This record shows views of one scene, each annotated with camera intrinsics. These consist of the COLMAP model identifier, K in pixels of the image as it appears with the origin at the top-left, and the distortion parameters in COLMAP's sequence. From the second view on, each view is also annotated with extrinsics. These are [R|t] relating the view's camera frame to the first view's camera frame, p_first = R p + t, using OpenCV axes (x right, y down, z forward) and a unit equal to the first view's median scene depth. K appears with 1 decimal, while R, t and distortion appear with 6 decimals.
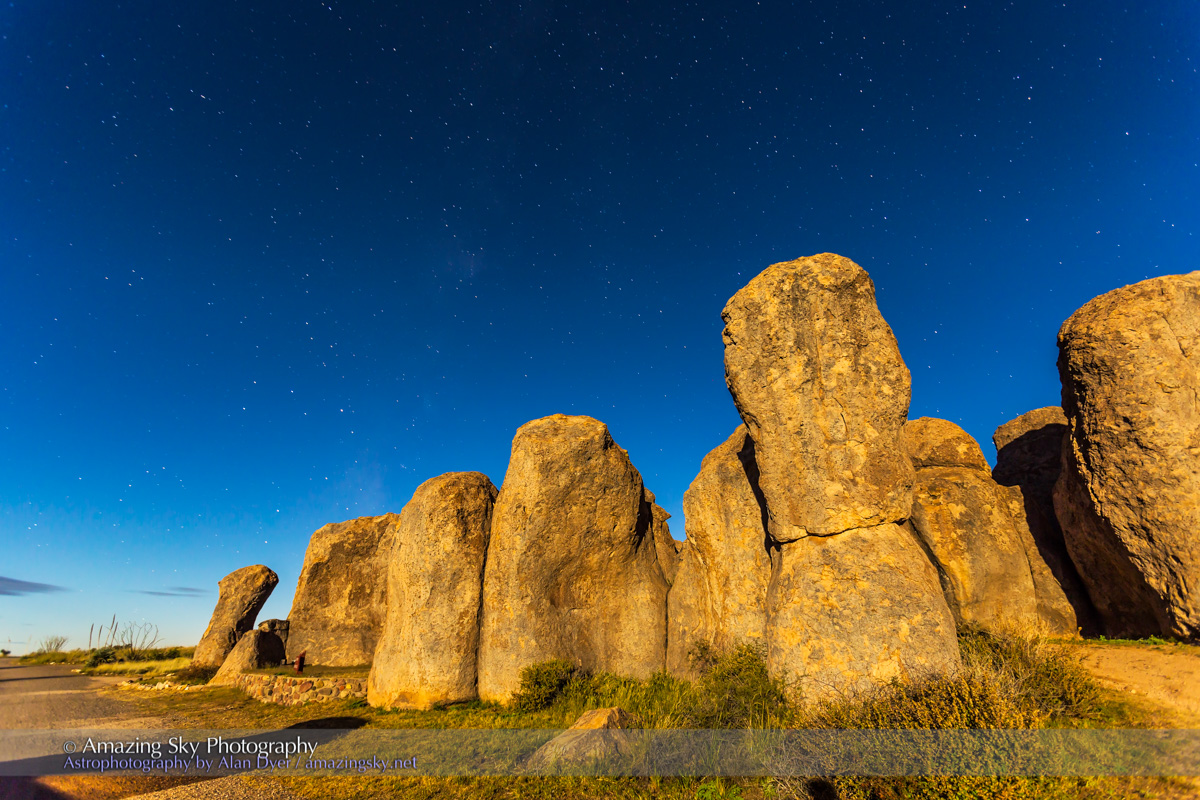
lens RADIAL K [[572.0, 0, 600.0], [0, 572.0, 400.0], [0, 0, 1]] dist [-0.000087, 0.002921]
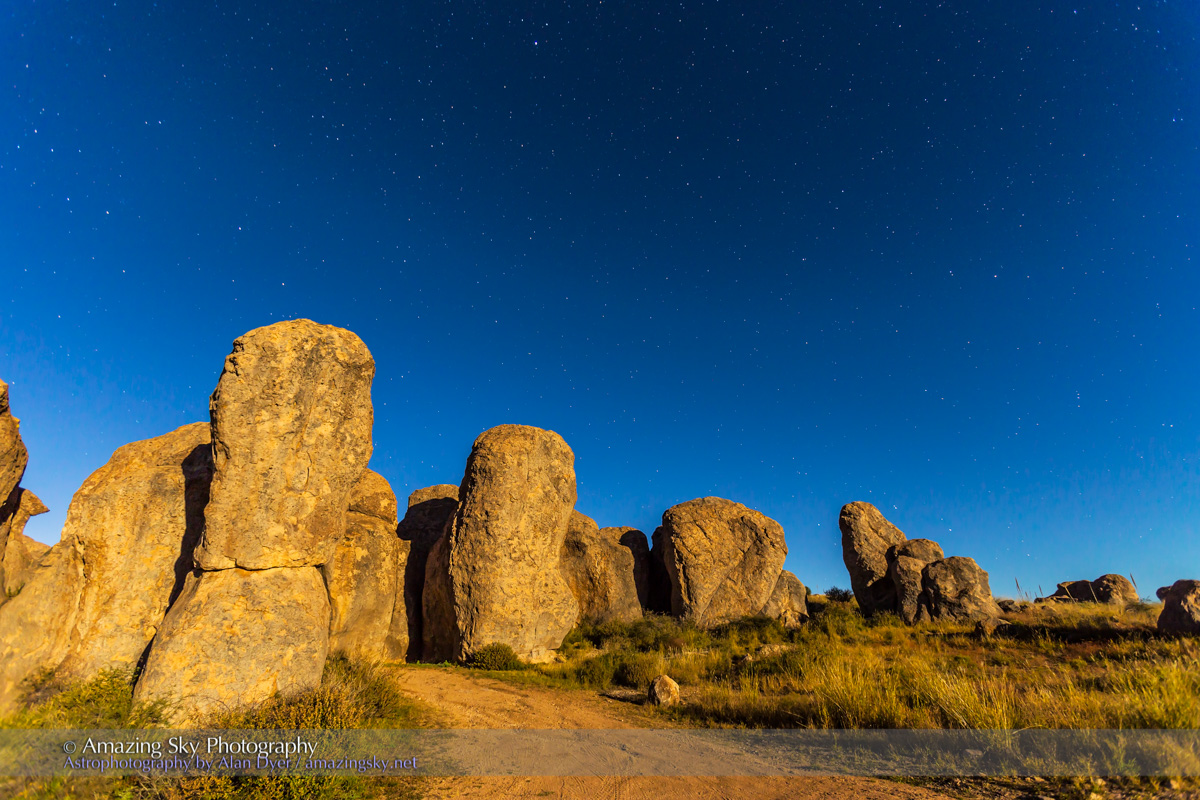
lens RADIAL K [[572.0, 0, 600.0], [0, 572.0, 400.0], [0, 0, 1]] dist [-0.000087, 0.002921]
pose [[0.576198, 0.344345, 0.741231, -0.144261], [-0.317718, 0.929955, -0.185039, -0.074642], [-0.753028, -0.128883, 0.645242, -0.180544]]
